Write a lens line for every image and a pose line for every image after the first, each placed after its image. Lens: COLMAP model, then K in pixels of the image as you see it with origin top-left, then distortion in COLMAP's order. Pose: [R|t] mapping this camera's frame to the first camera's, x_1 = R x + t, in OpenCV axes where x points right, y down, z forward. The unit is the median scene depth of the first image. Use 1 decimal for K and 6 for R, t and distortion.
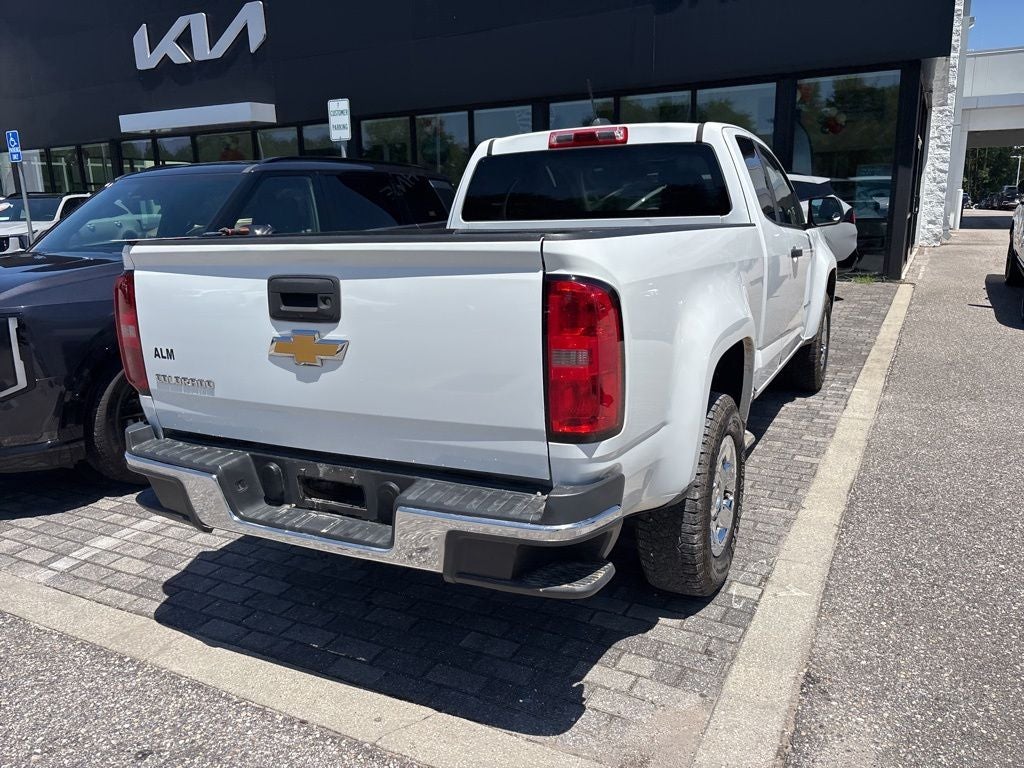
lens RADIAL K [[776.0, 0, 511.3], [0, 776.0, 392.1], [0, 0, 1]] dist [0.043430, -0.045942]
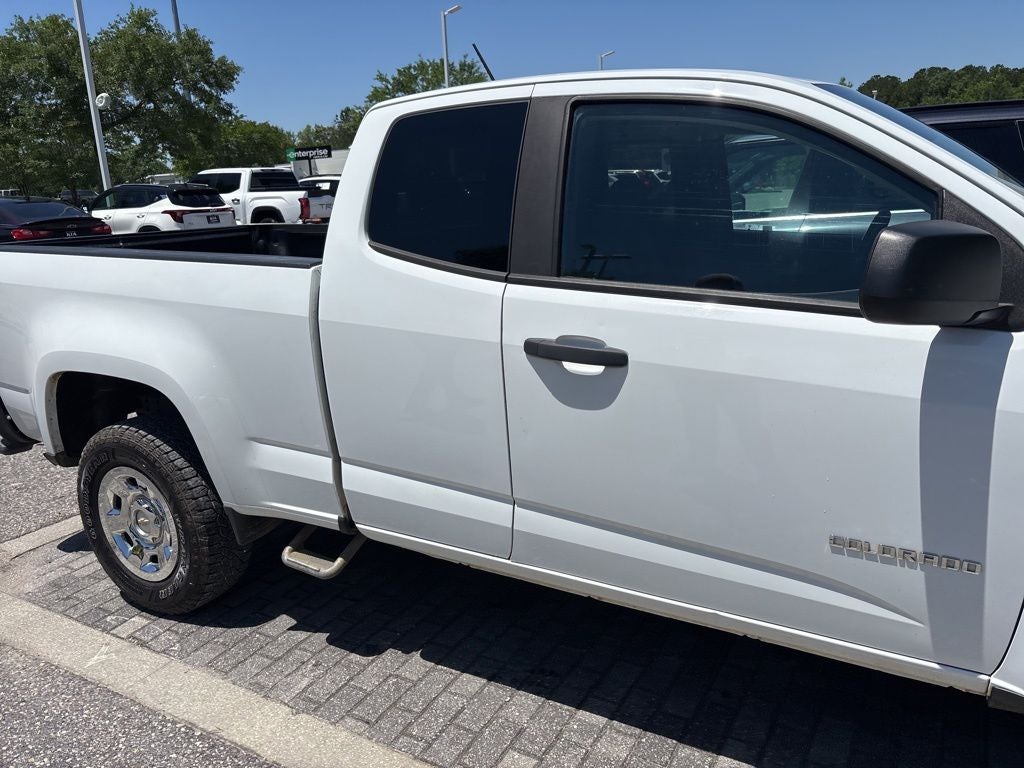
lens RADIAL K [[776.0, 0, 519.5], [0, 776.0, 378.7], [0, 0, 1]] dist [0.043430, -0.045942]
pose [[-0.031576, 0.267562, -0.963023, 1.428320], [-0.196096, 0.943120, 0.268462, -0.488219], [0.980076, 0.197322, 0.022688, 1.748910]]
